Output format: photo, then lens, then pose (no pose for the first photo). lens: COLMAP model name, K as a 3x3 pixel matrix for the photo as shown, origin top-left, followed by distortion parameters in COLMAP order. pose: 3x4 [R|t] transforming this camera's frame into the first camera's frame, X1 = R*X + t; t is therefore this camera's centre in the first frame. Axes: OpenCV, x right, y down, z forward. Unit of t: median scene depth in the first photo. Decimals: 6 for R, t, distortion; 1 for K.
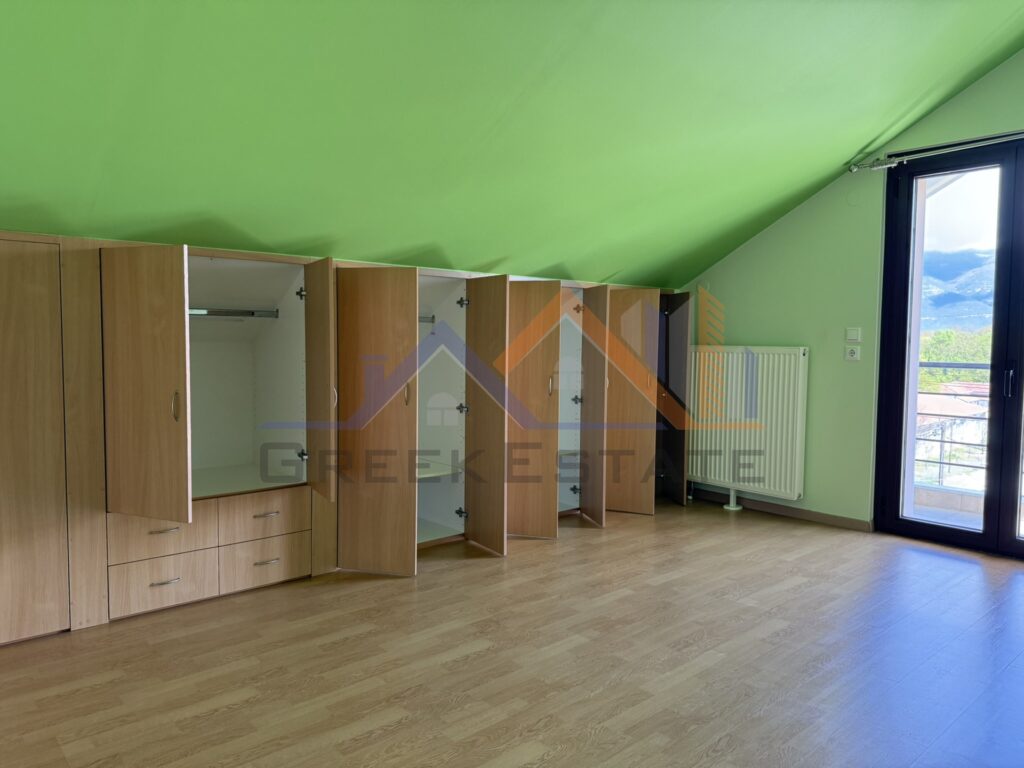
lens RADIAL K [[720.6, 0, 502.0], [0, 720.6, 378.4], [0, 0, 1]] dist [0.044667, -0.072691]
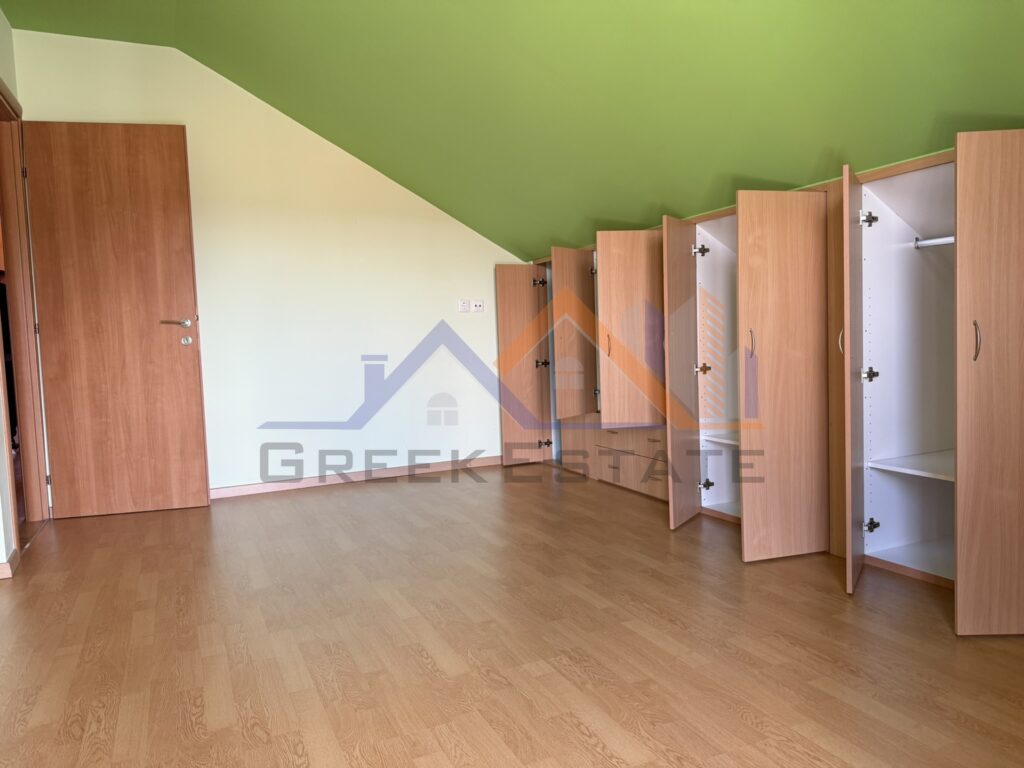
lens RADIAL K [[720.6, 0, 514.3], [0, 720.6, 381.6], [0, 0, 1]] dist [0.044667, -0.072691]
pose [[-0.264463, 0.069452, -0.961892, 0.921275], [-0.029000, 0.996380, 0.079915, -0.002878], [0.963960, 0.049029, -0.261491, 1.092541]]
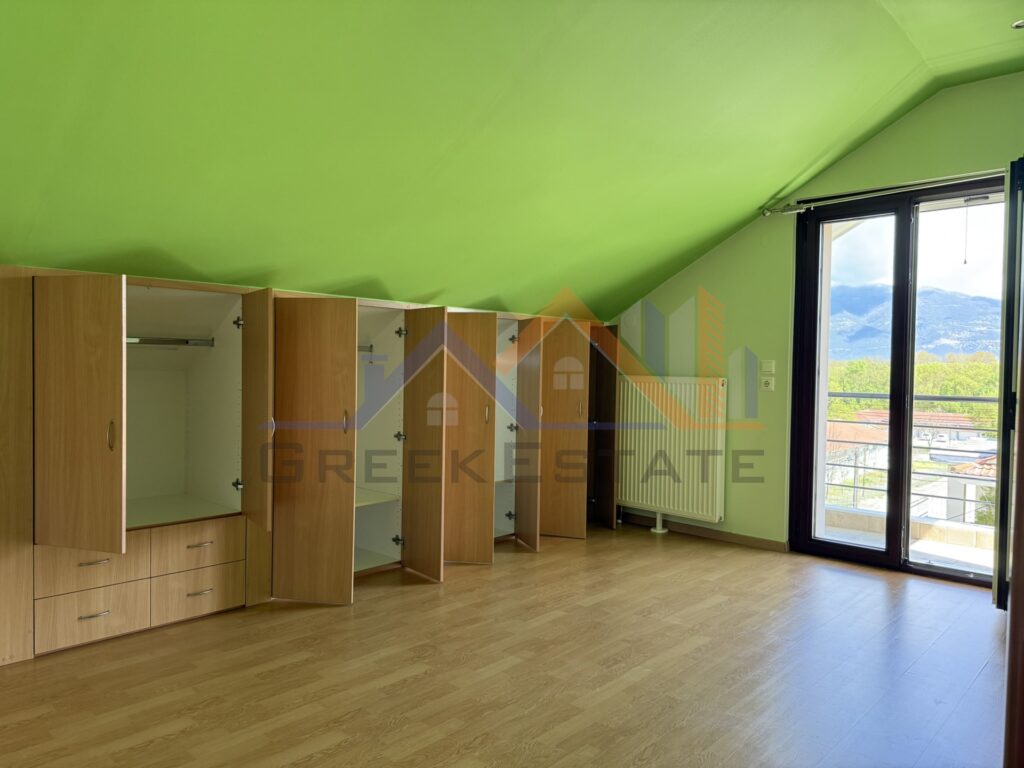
lens RADIAL K [[720.6, 0, 505.0], [0, 720.6, 380.9], [0, 0, 1]] dist [0.044667, -0.072691]
pose [[0.995461, 0.004676, 0.095053, -0.005286], [-0.001417, 0.999410, -0.034328, -0.002635], [-0.095158, 0.034037, 0.994880, -0.035716]]
